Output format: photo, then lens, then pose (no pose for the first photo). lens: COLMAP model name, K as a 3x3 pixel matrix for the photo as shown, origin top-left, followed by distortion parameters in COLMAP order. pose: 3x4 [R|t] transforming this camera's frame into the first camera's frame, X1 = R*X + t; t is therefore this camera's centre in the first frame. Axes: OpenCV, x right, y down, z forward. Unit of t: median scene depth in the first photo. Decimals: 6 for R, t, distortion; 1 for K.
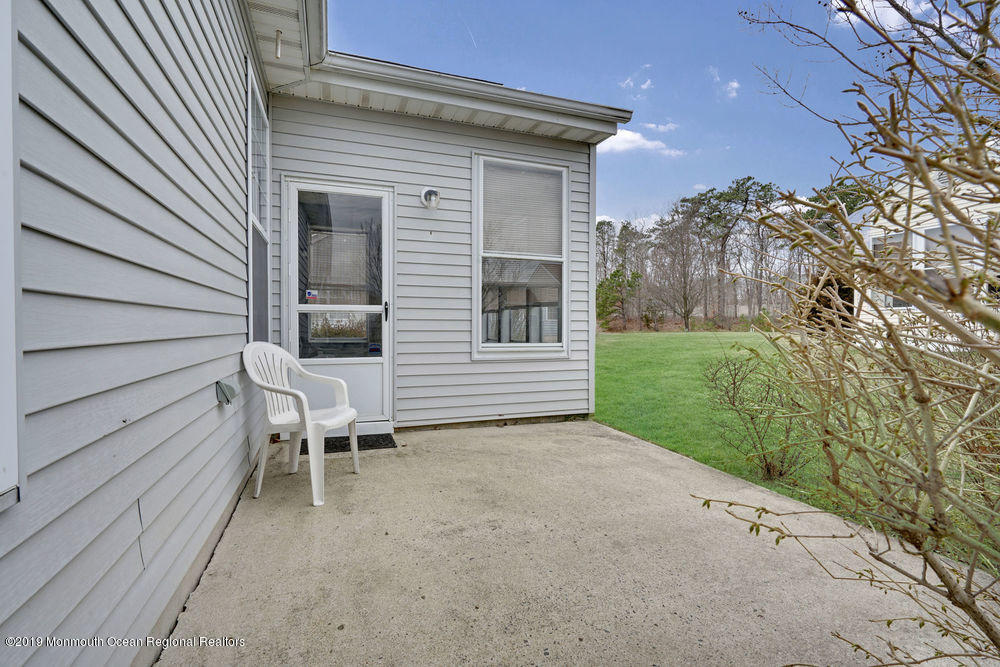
lens RADIAL K [[448.0, 0, 498.5], [0, 448.0, 332.1], [0, 0, 1]] dist [-0.012423, 0.002657]
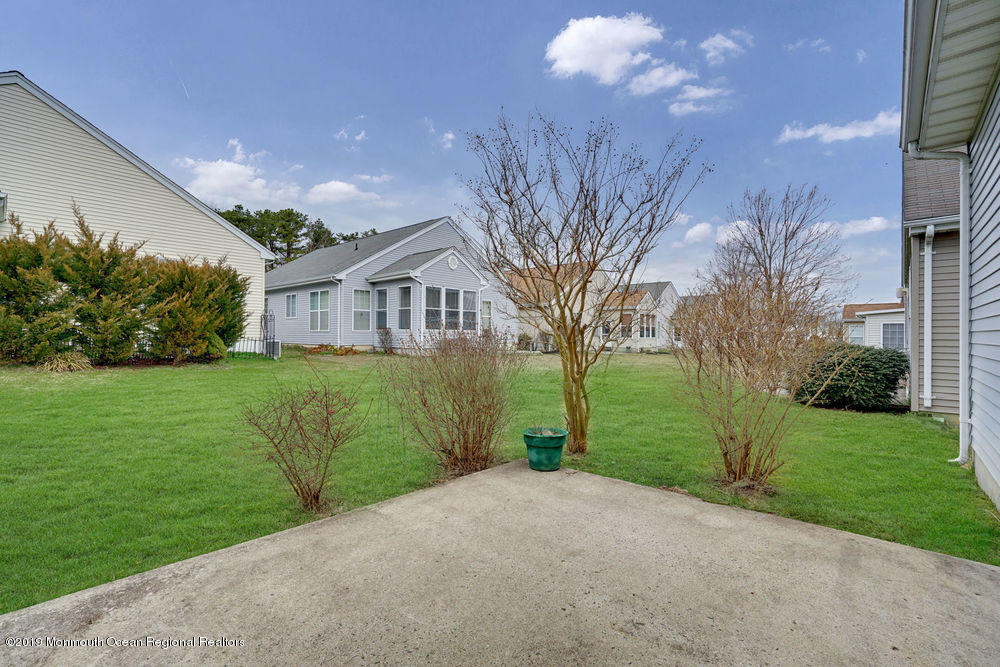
lens RADIAL K [[448.0, 0, 500.3], [0, 448.0, 334.2], [0, 0, 1]] dist [-0.012423, 0.002657]
pose [[-0.466950, -0.002338, 0.884281, -0.445202], [0.004868, 0.999975, 0.005215, -0.044831], [-0.884270, 0.006740, -0.466927, 1.225437]]
